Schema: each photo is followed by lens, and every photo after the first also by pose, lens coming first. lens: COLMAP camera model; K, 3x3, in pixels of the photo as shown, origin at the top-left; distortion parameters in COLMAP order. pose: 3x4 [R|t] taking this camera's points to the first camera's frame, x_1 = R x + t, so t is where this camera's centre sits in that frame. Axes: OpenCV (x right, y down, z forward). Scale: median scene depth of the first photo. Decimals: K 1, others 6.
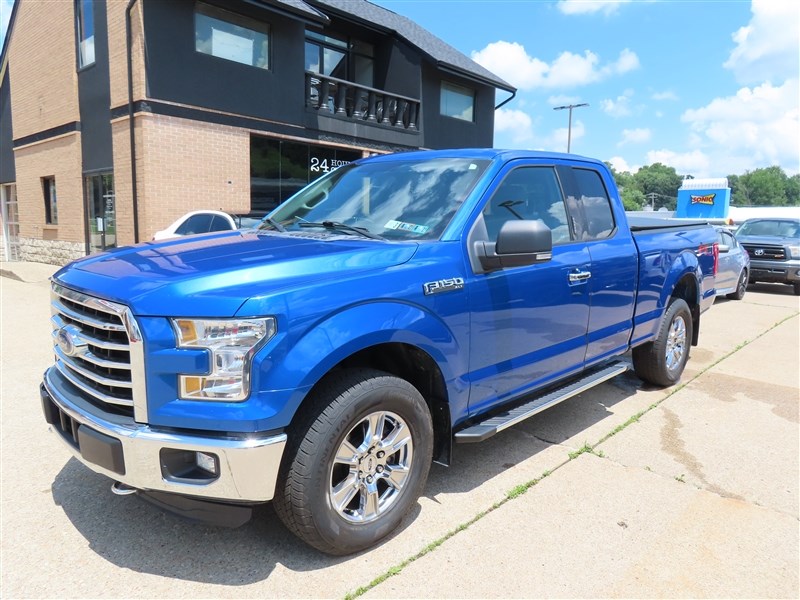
lens RADIAL K [[576.4, 0, 409.4], [0, 576.4, 298.9], [0, 0, 1]] dist [-0.001560, 0.000413]
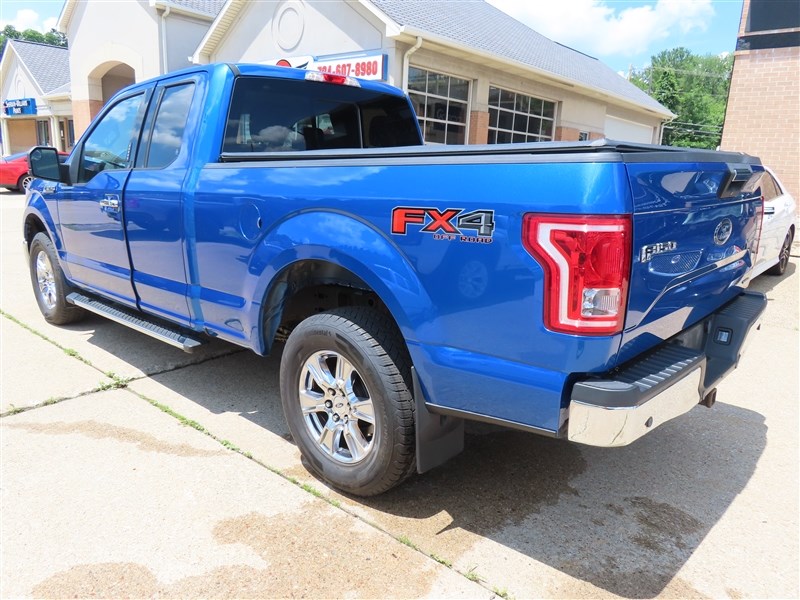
lens RADIAL K [[586.2, 0, 400.0], [0, 586.2, 300.0], [0, 0, 1]] dist [-0.002165, 0.000771]
pose [[-0.024715, 0.180890, -0.983193, 1.064671], [-0.146953, 0.972152, 0.182553, -0.109298], [0.988835, 0.148995, 0.002555, 1.229625]]
